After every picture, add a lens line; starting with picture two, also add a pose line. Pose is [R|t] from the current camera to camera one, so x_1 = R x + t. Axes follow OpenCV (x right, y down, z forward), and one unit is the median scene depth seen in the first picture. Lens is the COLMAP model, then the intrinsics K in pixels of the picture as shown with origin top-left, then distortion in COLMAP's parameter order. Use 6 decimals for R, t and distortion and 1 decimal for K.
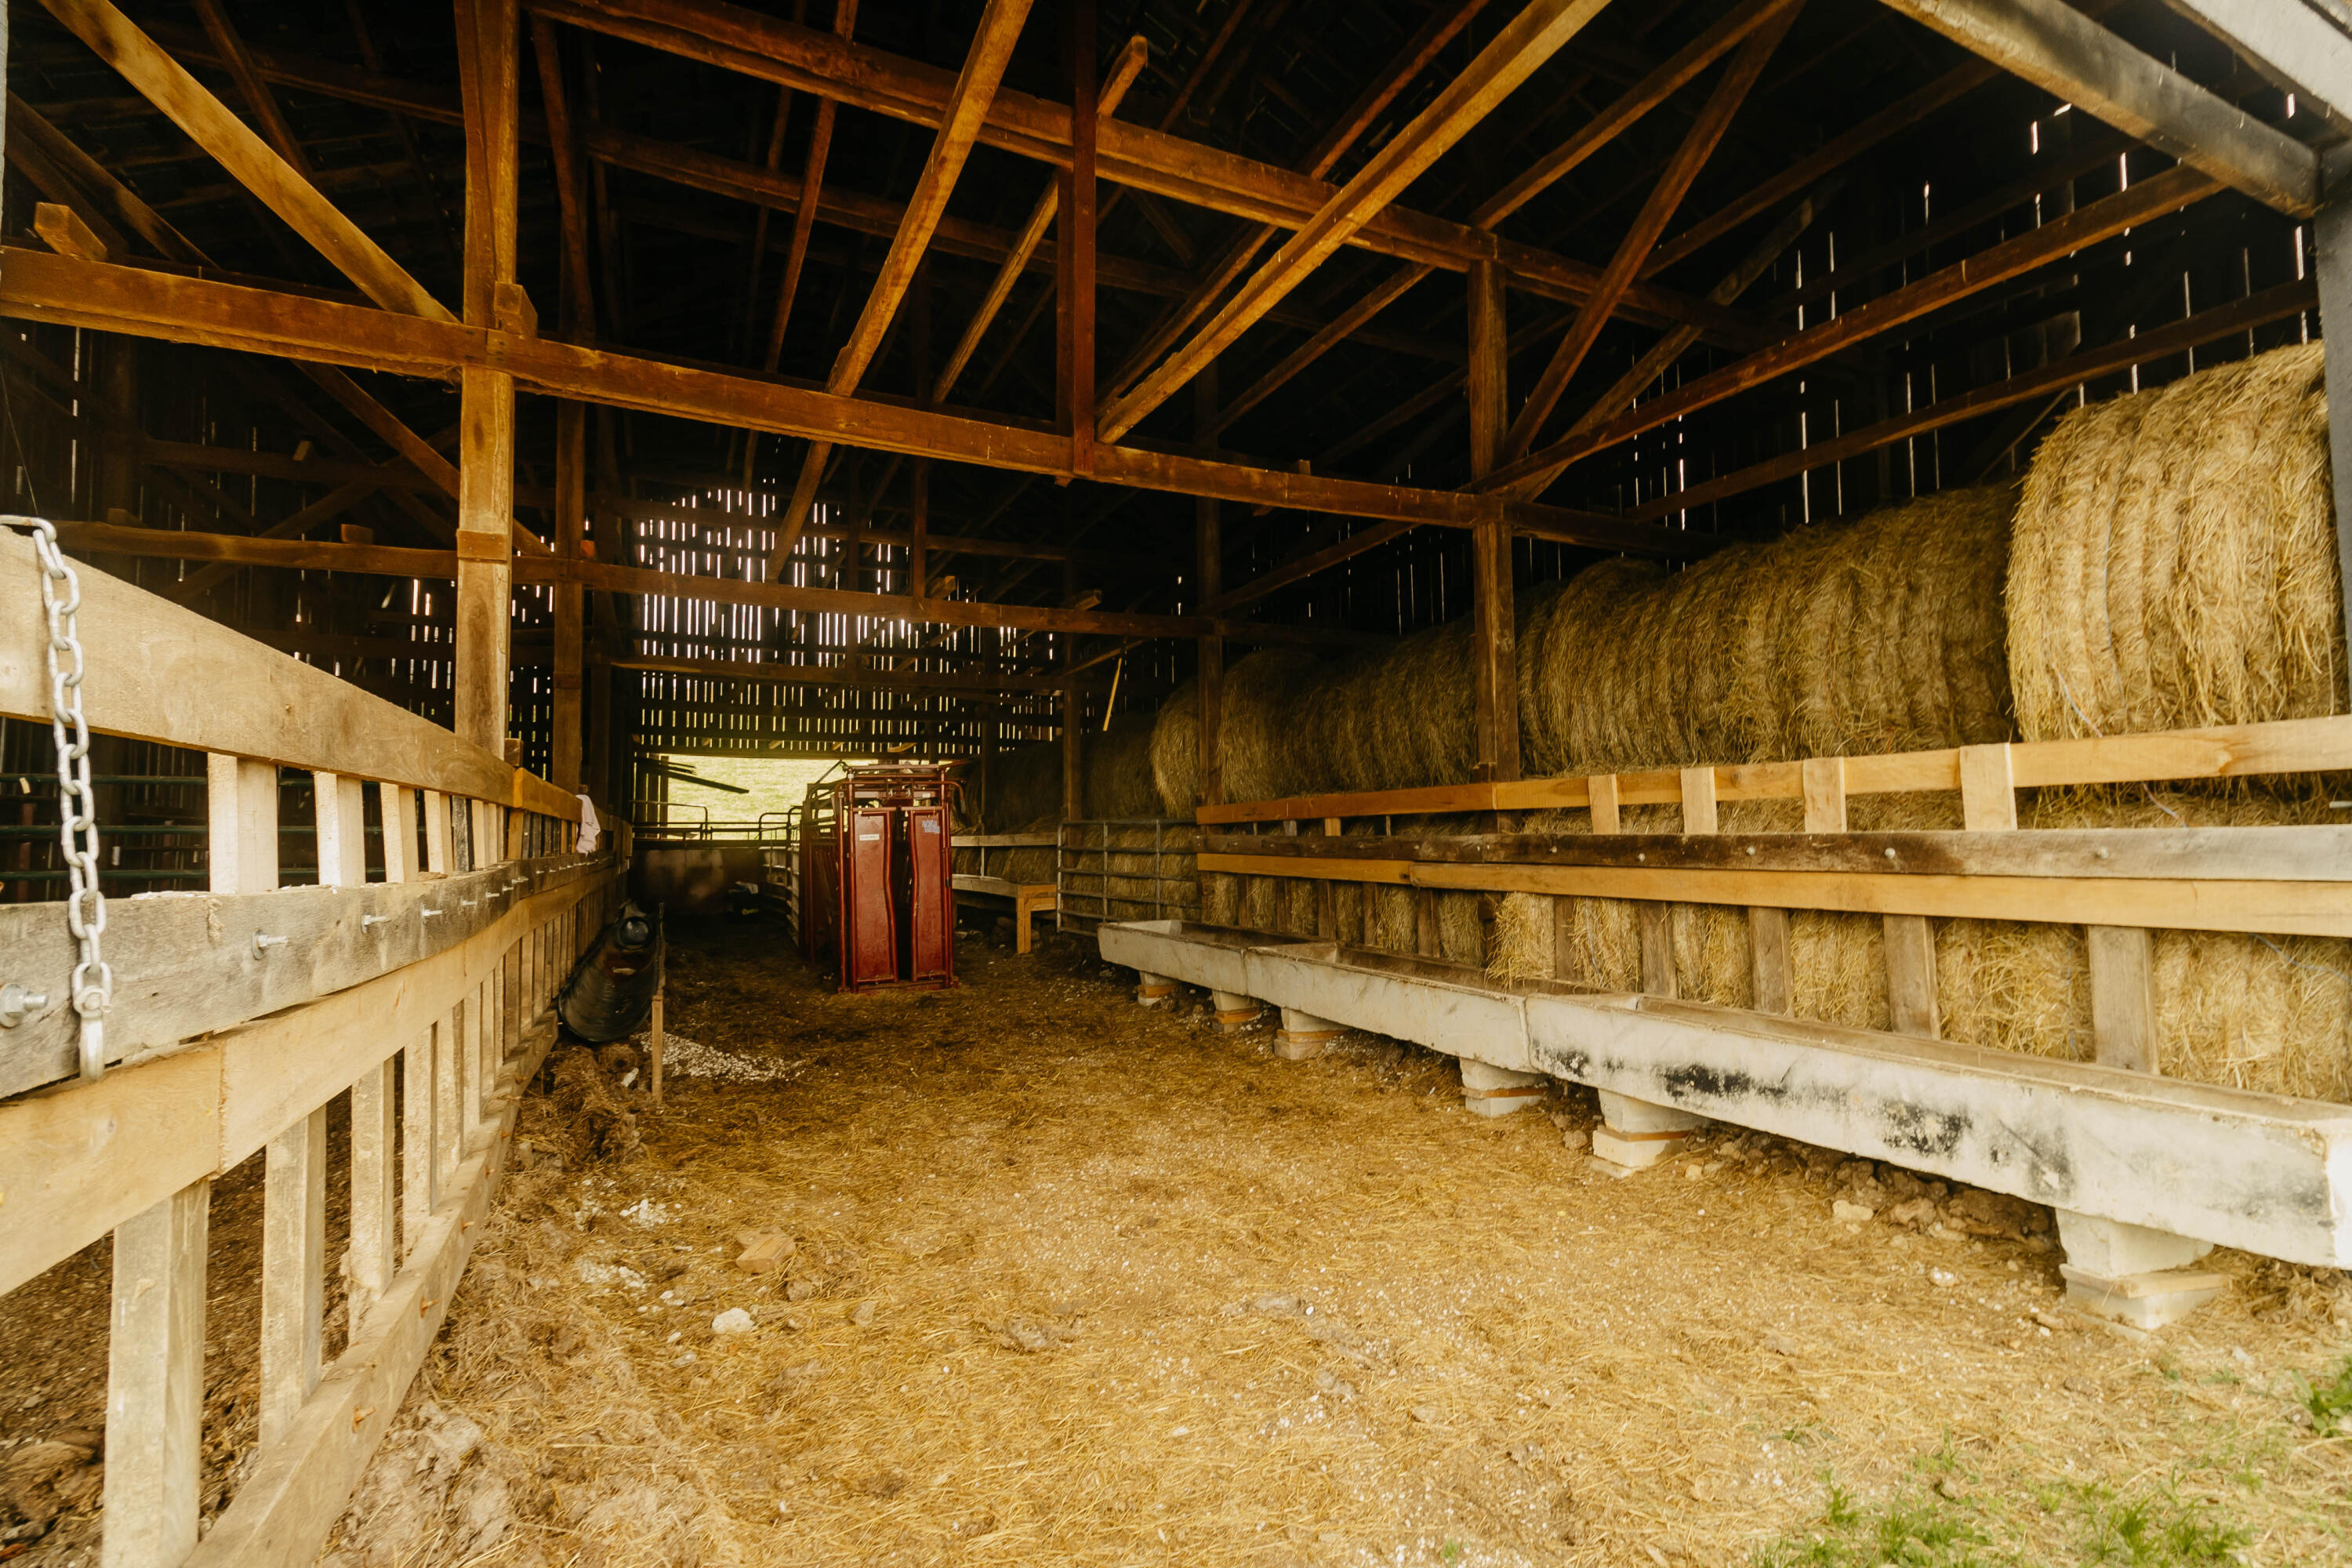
lens RADIAL K [[1082.4, 0, 1176.0], [0, 1082.4, 784.0], [0, 0, 1]] dist [0.001636, 0.000442]
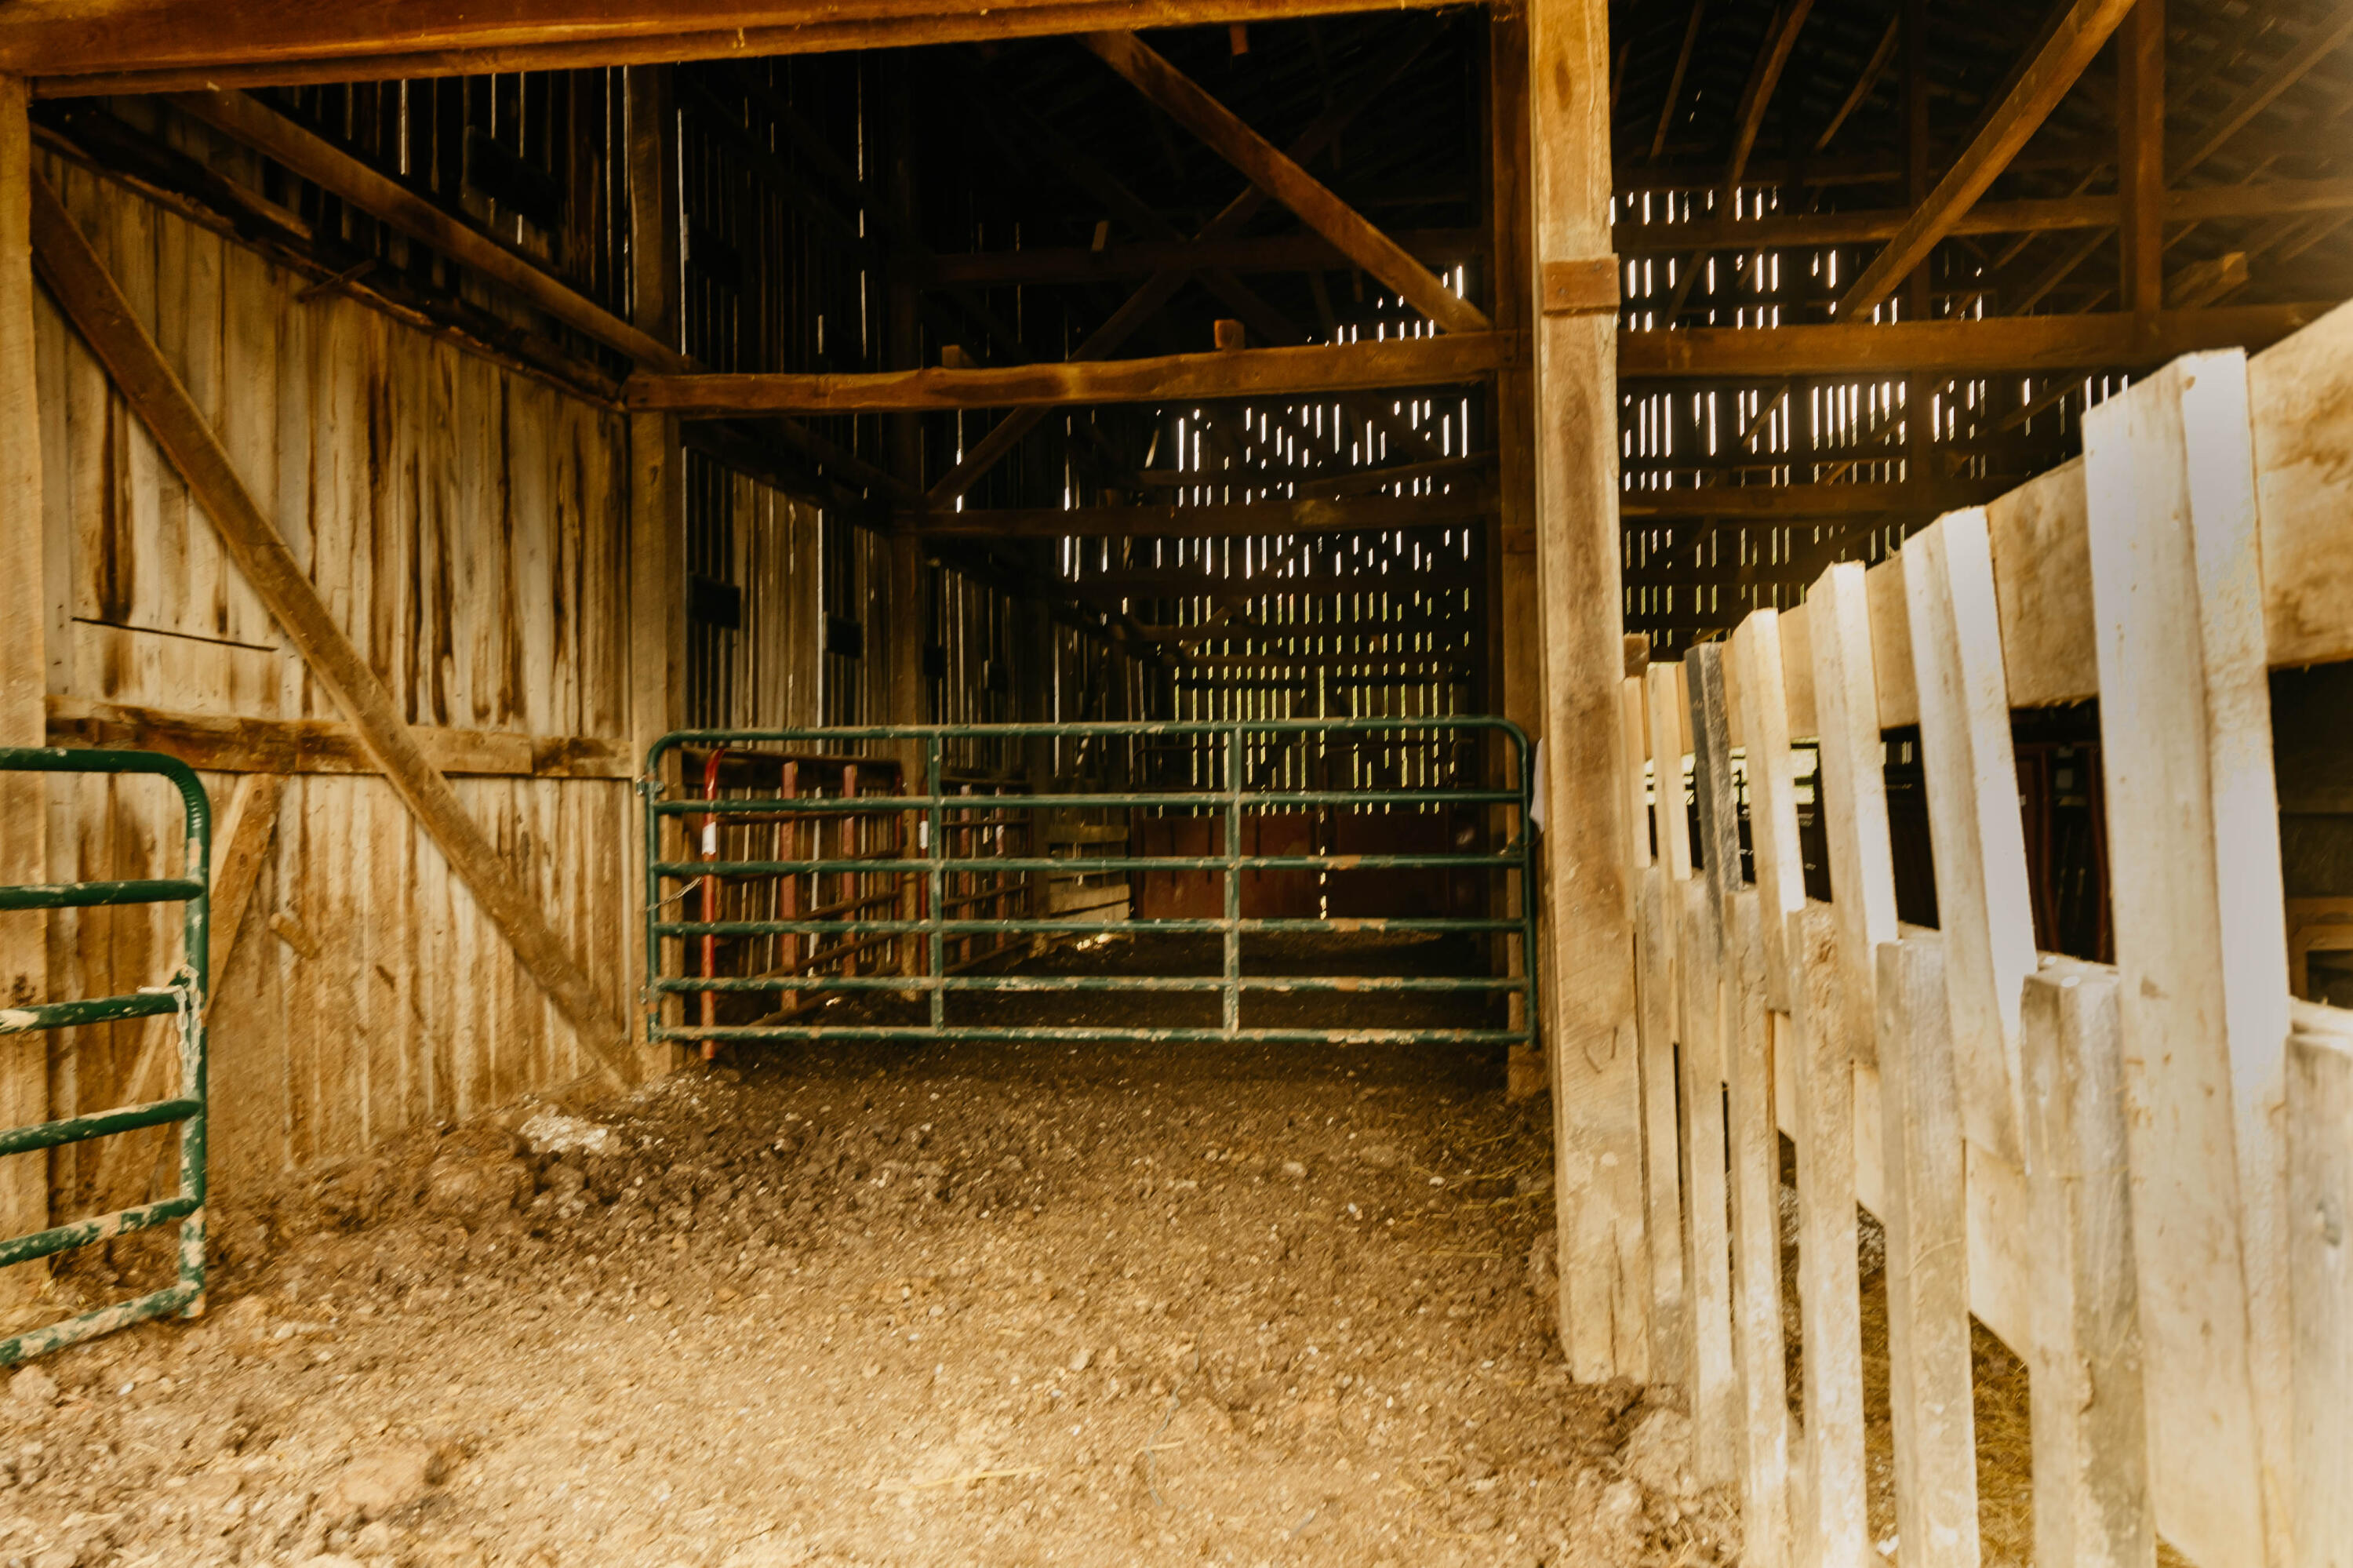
lens RADIAL K [[1905.4, 0, 1176.5], [0, 1905.4, 784.0], [0, 0, 1]] dist [-0.003421, 0.000422]
pose [[0.829301, -0.016303, -0.558565, -0.164949], [0.040296, 0.998717, 0.030678, -0.002641], [0.557348, -0.047950, 0.828893, 0.044344]]
